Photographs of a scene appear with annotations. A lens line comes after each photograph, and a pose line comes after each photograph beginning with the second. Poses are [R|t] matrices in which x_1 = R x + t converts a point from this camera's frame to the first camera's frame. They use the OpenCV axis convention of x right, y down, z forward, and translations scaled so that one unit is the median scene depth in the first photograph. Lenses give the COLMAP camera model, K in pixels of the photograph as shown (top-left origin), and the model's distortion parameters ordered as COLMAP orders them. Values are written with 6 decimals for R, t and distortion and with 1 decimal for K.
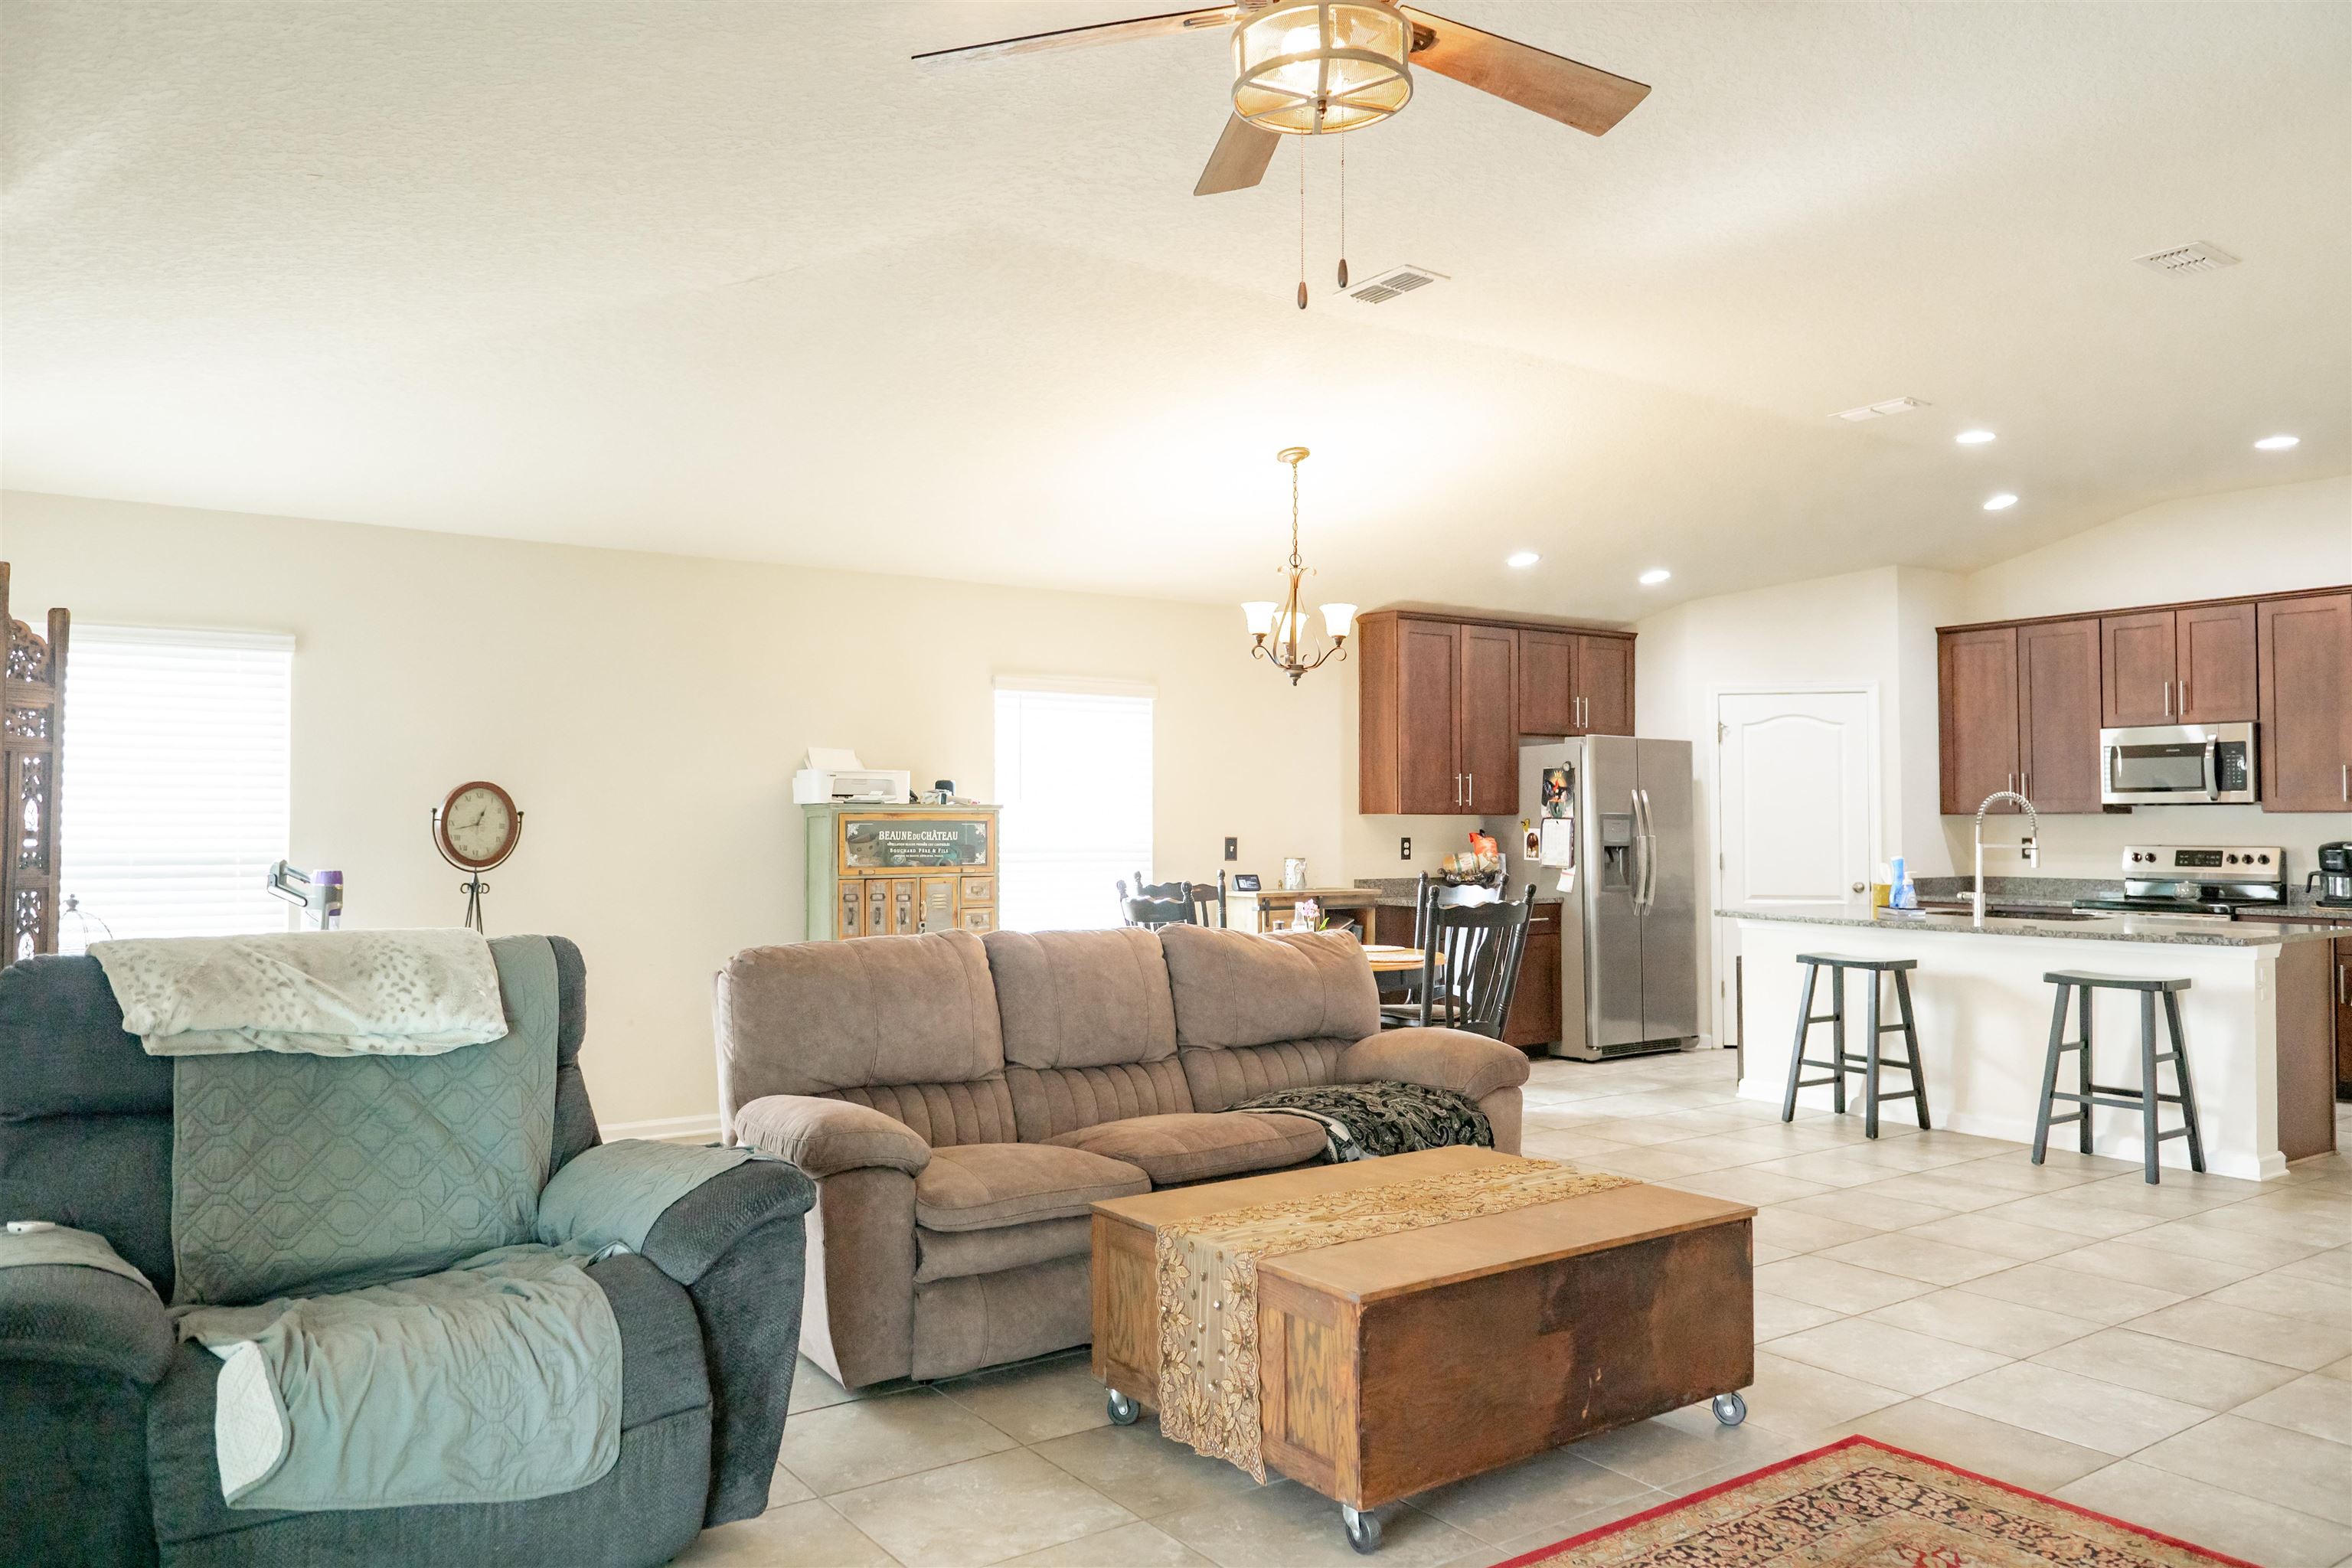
lens RADIAL K [[1626.2, 0, 1176.0], [0, 1626.2, 784.0], [0, 0, 1]] dist [0.002863, 0.000797]
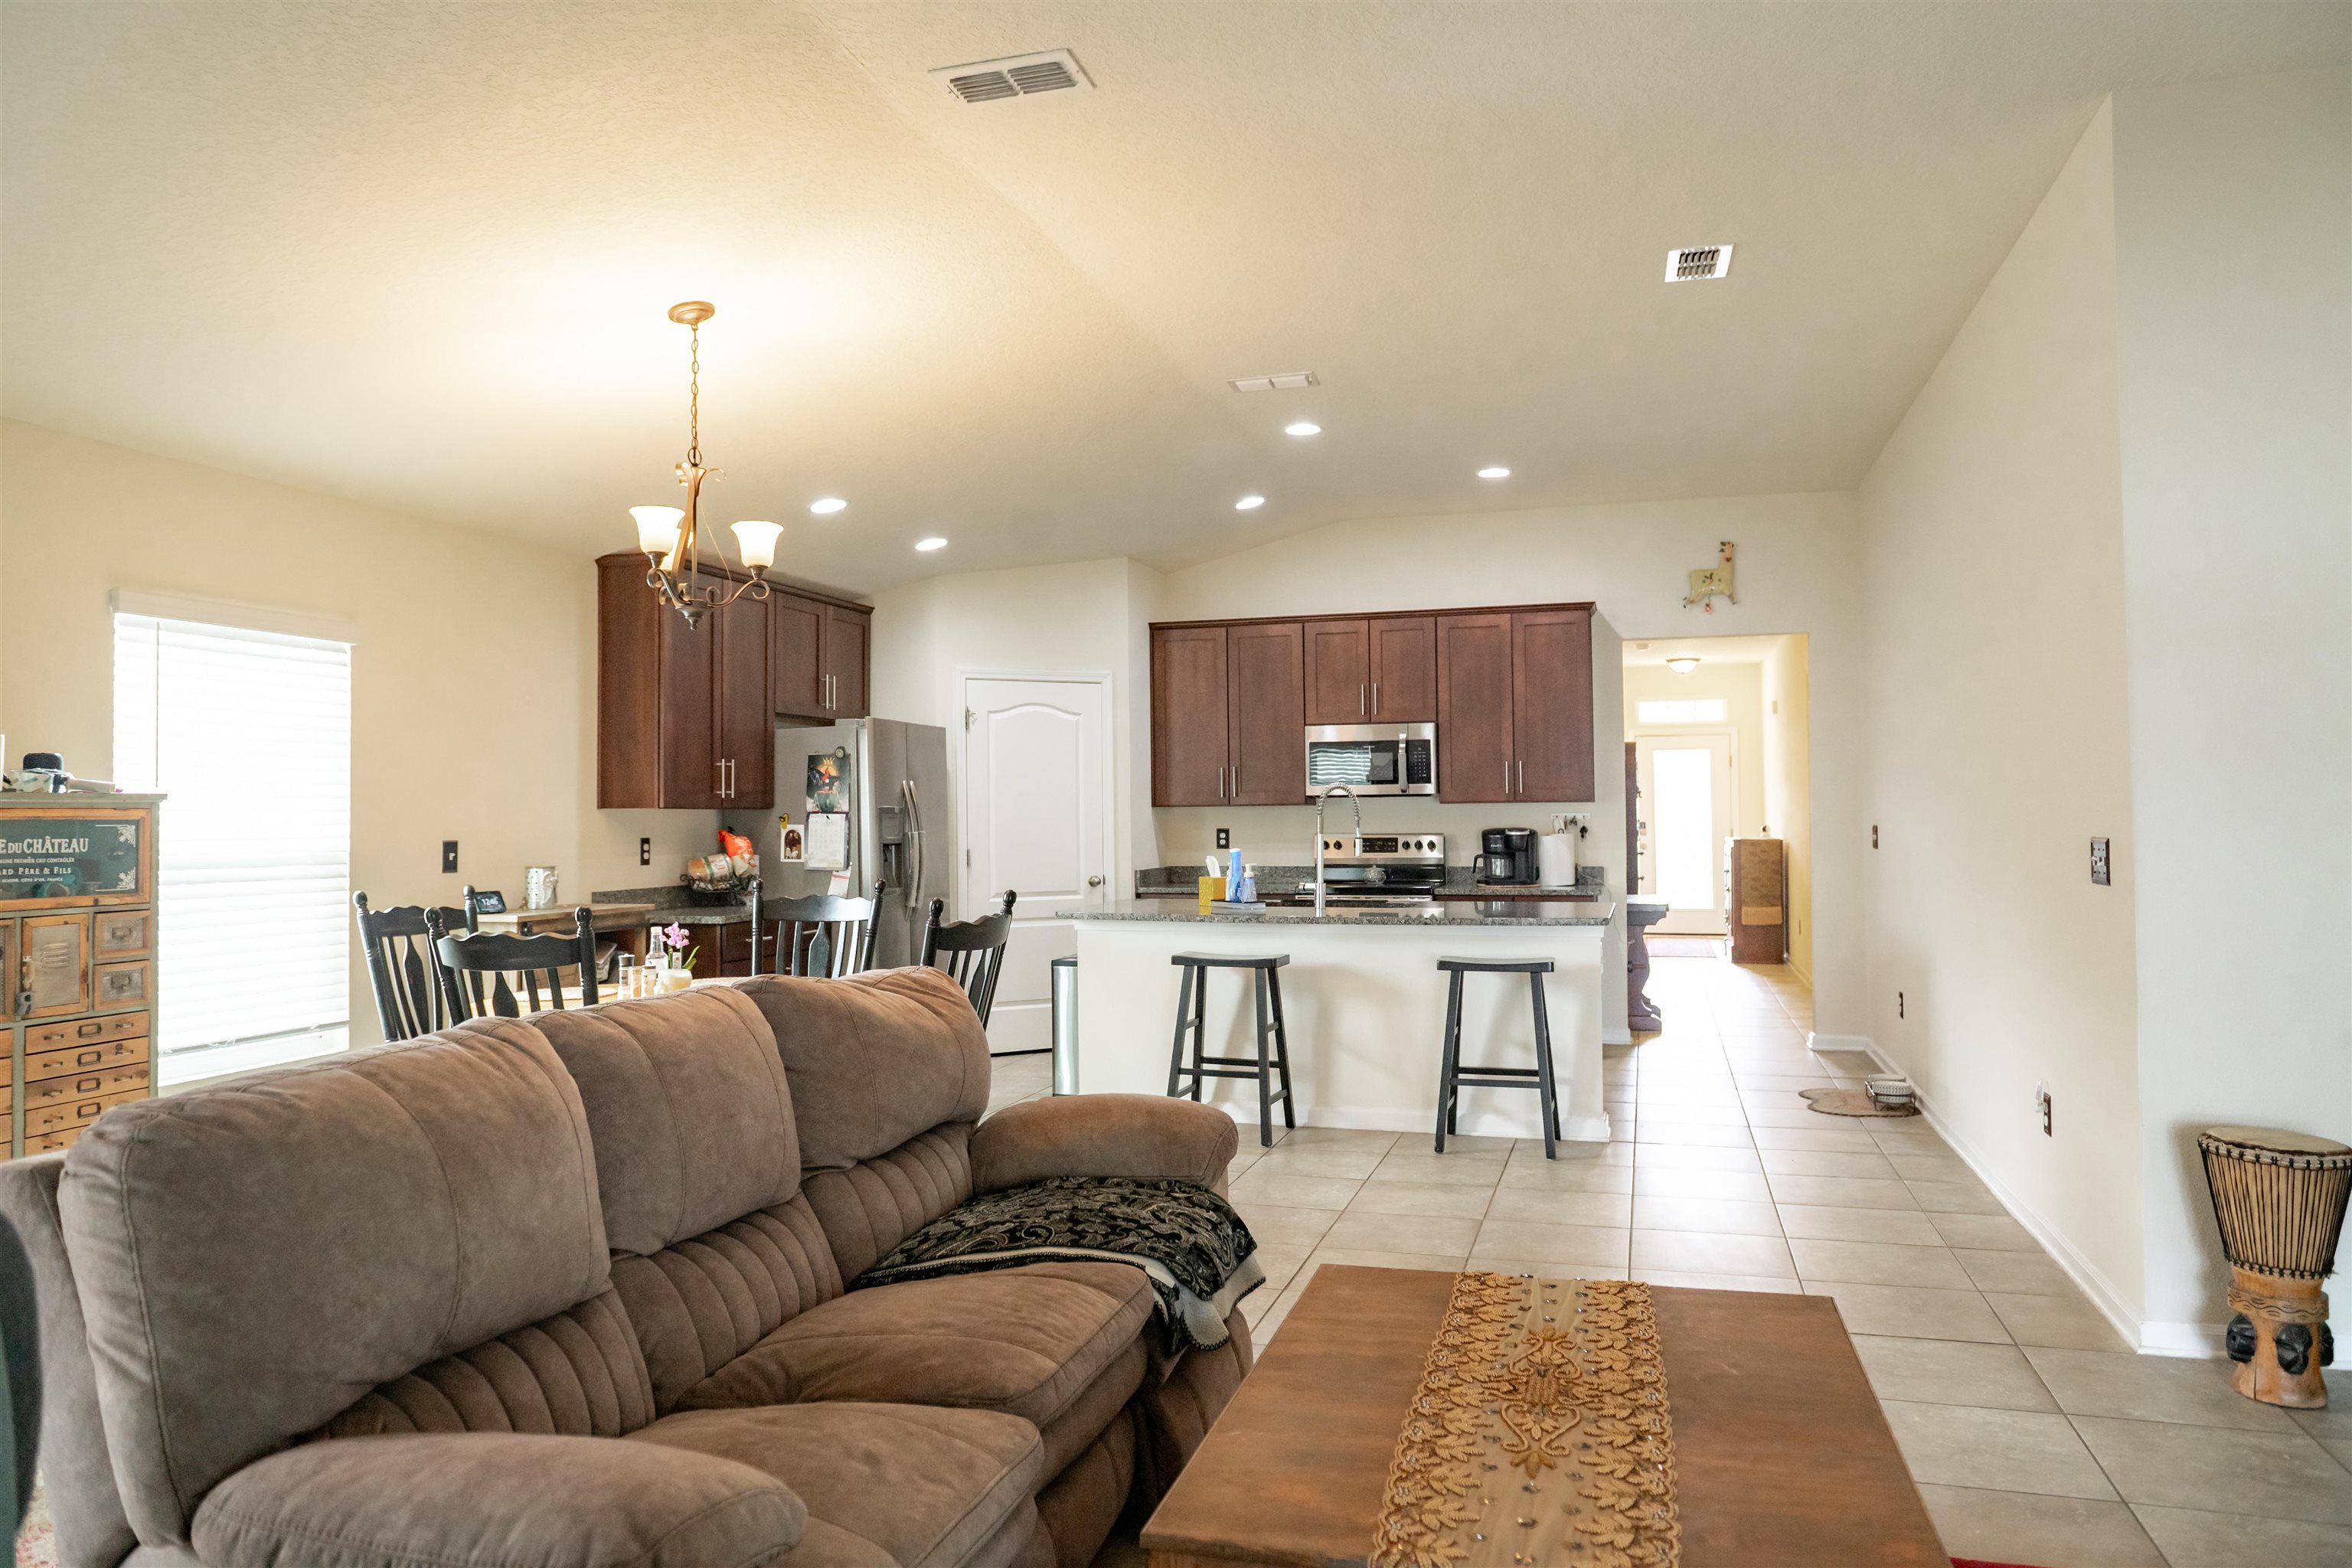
lens RADIAL K [[1590.6, 0, 1178.2], [0, 1590.6, 776.9], [0, 0, 1]] dist [-0.002541, 0.000097]
pose [[0.790114, 0.007798, 0.612910, -0.142743], [-0.005742, 0.999969, -0.005320, 0.005841], [-0.612933, 0.000684, 0.790135, 0.230346]]
